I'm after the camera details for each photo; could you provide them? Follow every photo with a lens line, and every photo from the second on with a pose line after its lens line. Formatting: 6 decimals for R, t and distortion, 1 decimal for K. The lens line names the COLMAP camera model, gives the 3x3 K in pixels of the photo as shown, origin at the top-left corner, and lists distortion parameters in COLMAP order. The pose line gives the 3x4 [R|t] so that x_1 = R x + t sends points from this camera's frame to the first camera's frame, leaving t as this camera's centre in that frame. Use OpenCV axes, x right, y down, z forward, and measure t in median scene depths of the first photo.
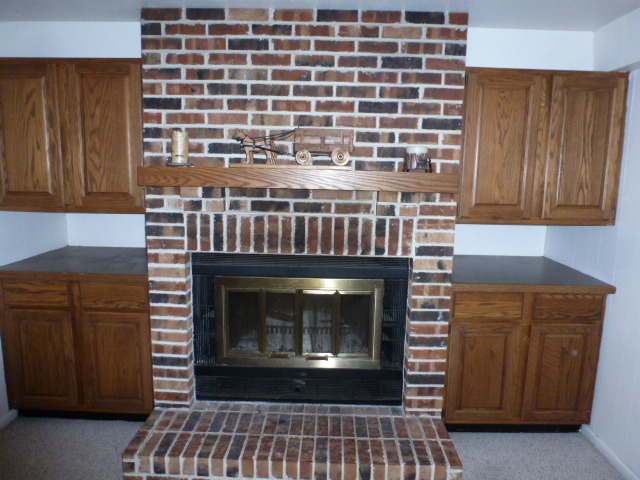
lens RADIAL K [[453.2, 0, 322.6], [0, 453.2, 237.4], [0, 0, 1]] dist [-0.045934, 0.002041]
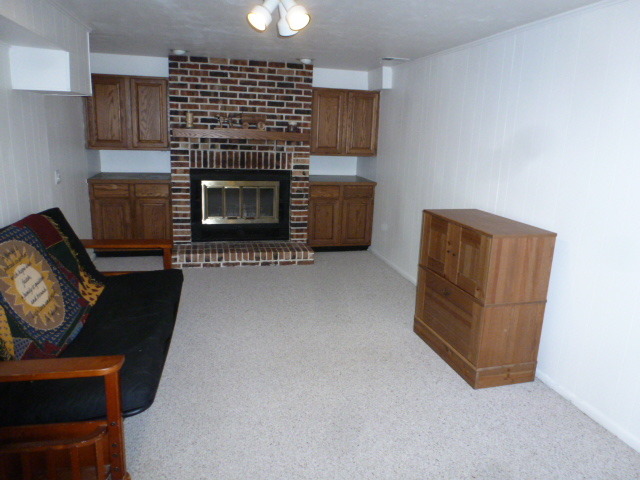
lens RADIAL K [[453.2, 0, 318.9], [0, 453.2, 238.7], [0, 0, 1]] dist [-0.045934, 0.002041]
pose [[0.968116, -0.041391, 0.247060, -0.256982], [0.019697, 0.995779, 0.089642, 0.192184], [-0.249727, -0.081918, 0.964845, -1.312131]]
